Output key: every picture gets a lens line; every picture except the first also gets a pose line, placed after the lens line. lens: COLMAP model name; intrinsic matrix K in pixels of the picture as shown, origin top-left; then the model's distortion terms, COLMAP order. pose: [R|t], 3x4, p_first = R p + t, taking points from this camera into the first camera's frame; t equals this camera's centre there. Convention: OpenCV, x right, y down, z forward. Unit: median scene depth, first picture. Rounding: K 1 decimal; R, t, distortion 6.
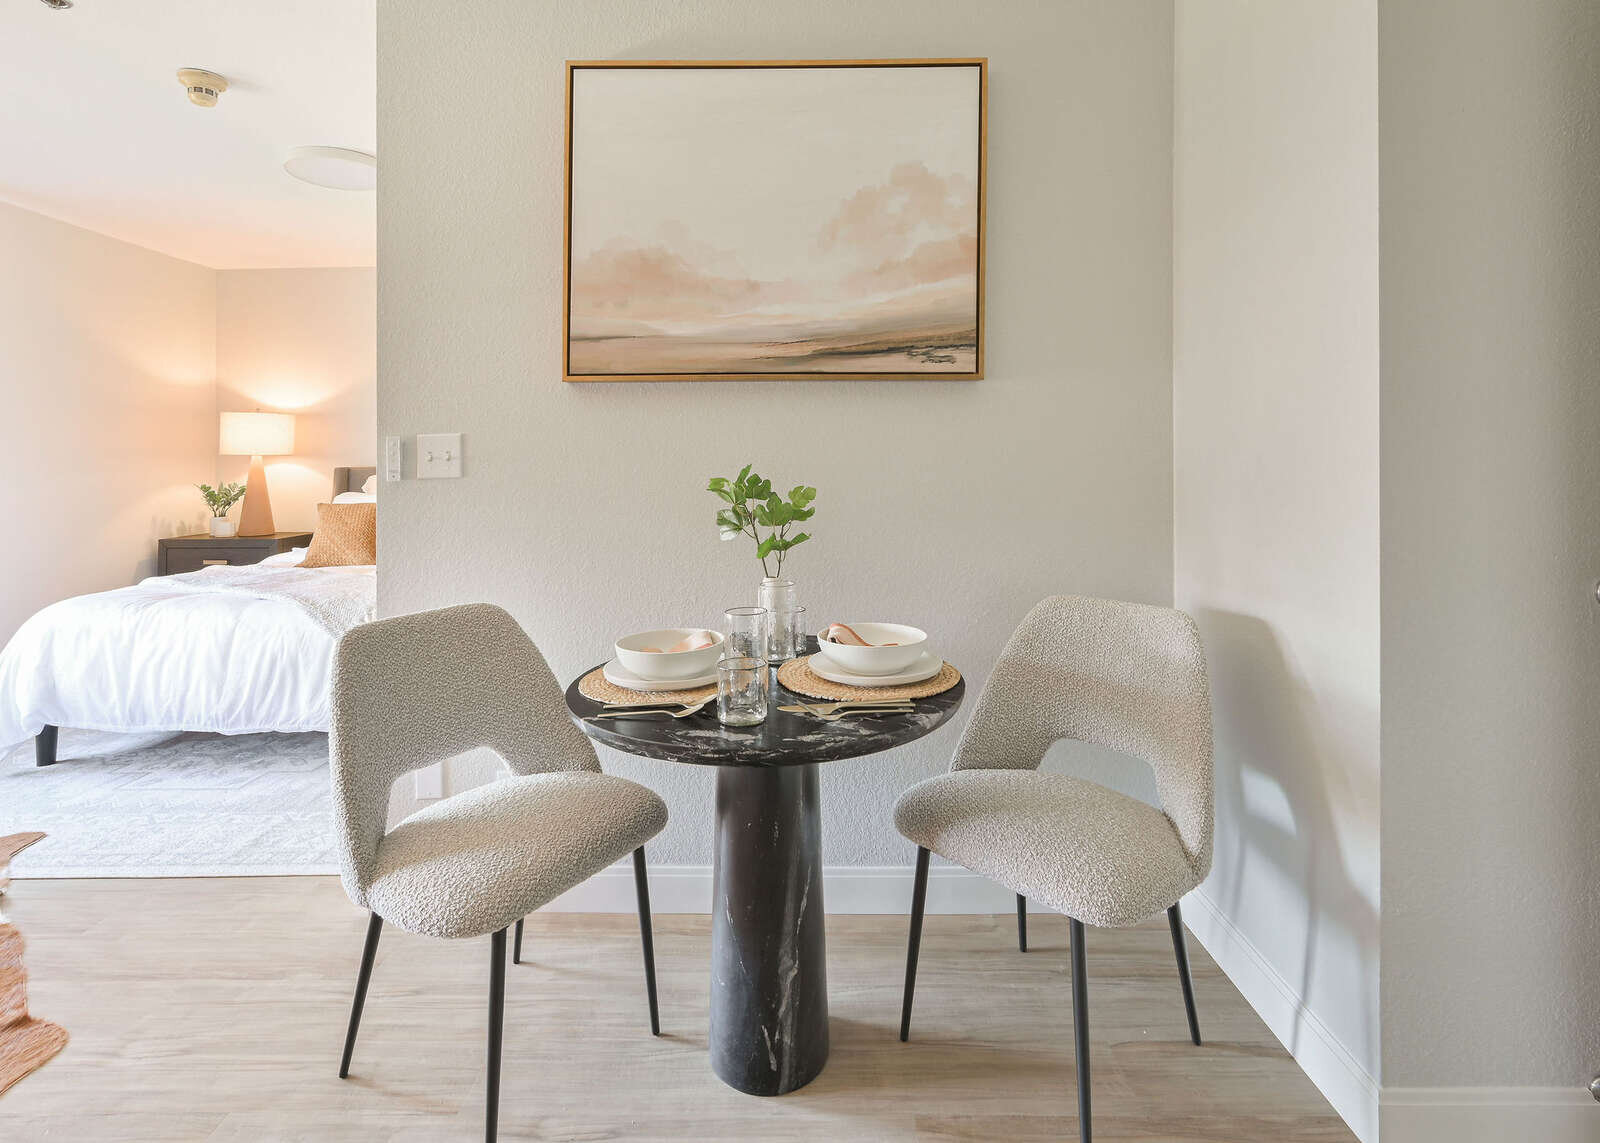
lens RADIAL K [[791.9, 0, 804.3], [0, 791.9, 458.9], [0, 0, 1]] dist [-0.000941, -0.001123]
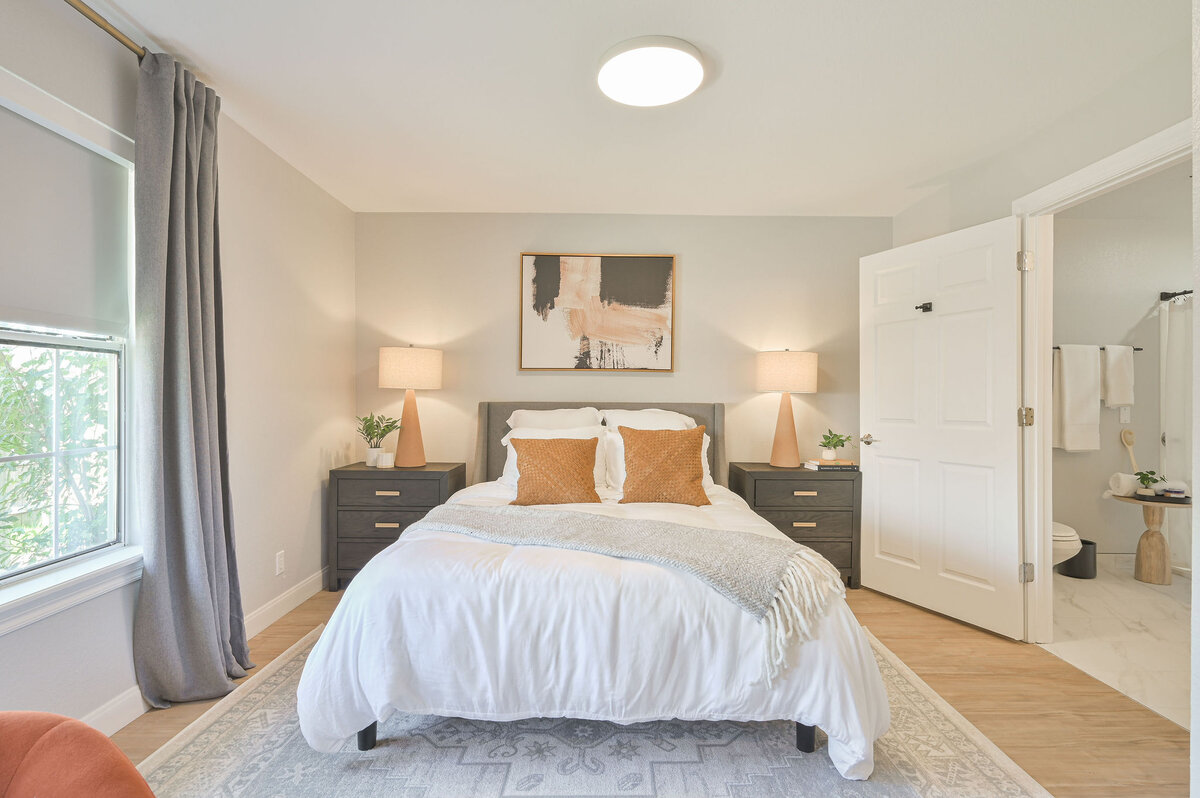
lens RADIAL K [[575.1, 0, 600.0], [0, 575.1, 399.0], [0, 0, 1]] dist [0.001418, 0.000635]
pose [[0.999605, 0.014232, 0.024232, -0.753221], [-0.014231, 0.999899, -0.000203, 0.008143], [-0.024232, -0.000142, 0.999706, 0.387733]]
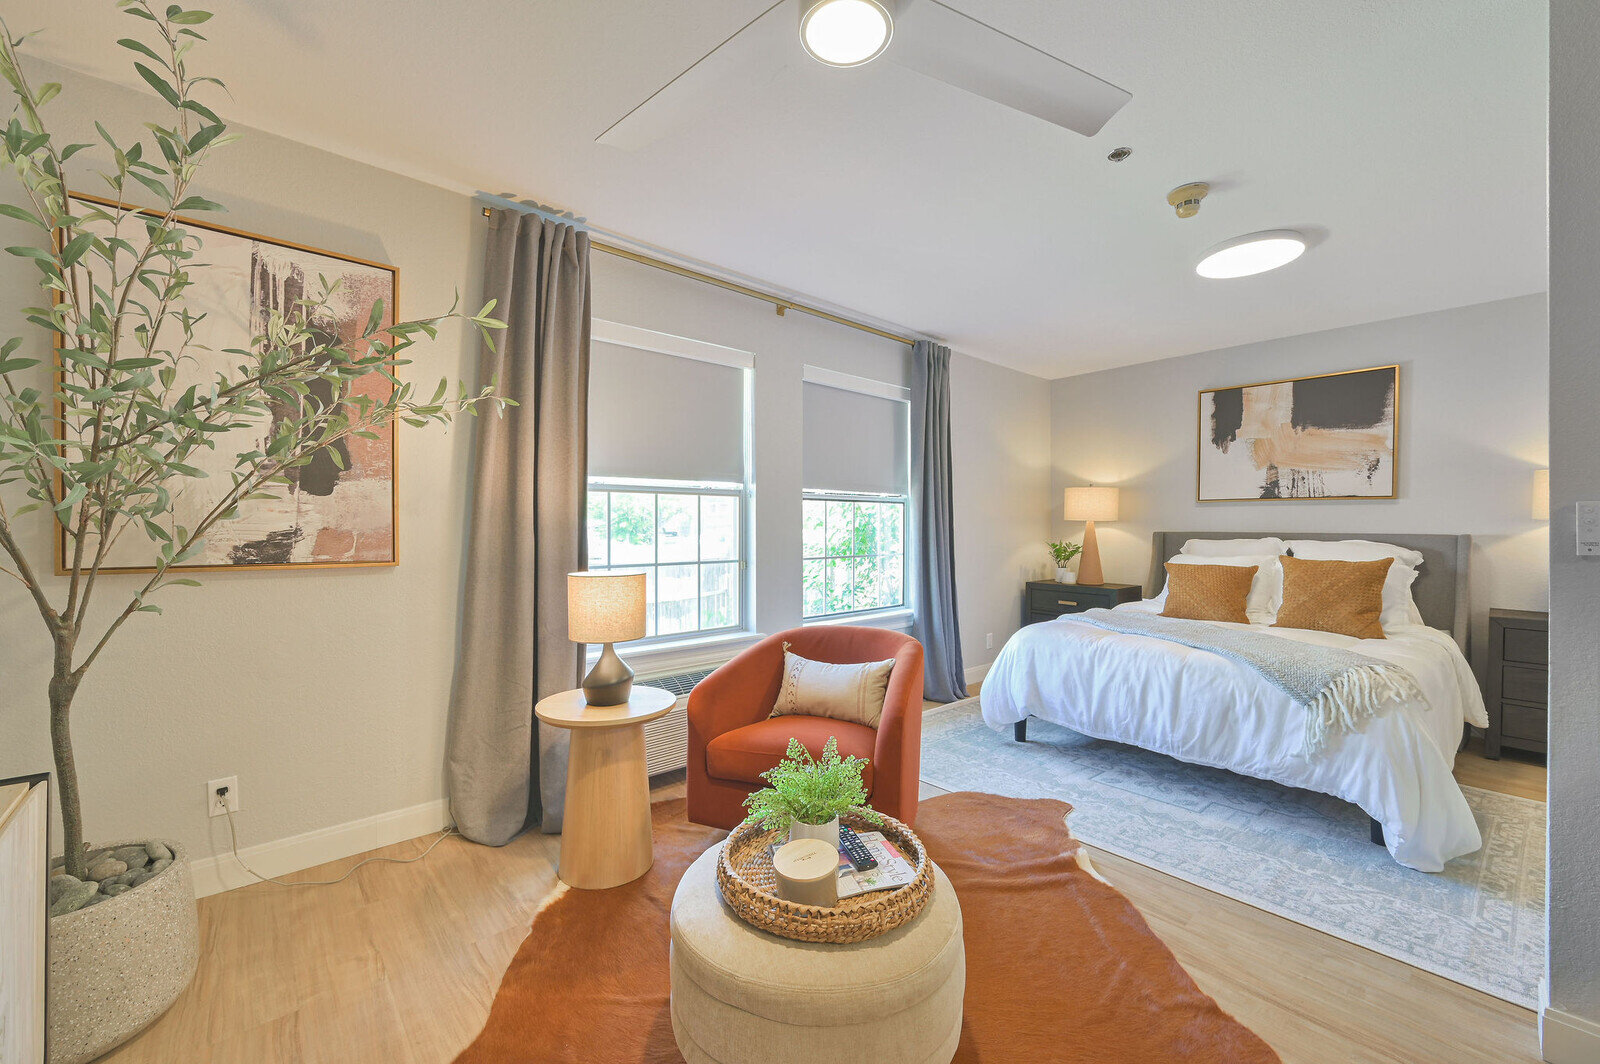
lens RADIAL K [[633.9, 0, 800.0], [0, 633.9, 532.0], [0, 0, 1]] dist [-0.000710, -0.000002]
pose [[0.667937, 0.018634, -0.743984, -0.406422], [-0.011392, 0.999825, 0.014815, 0.005717], [0.744131, -0.001421, 0.668033, -0.035626]]
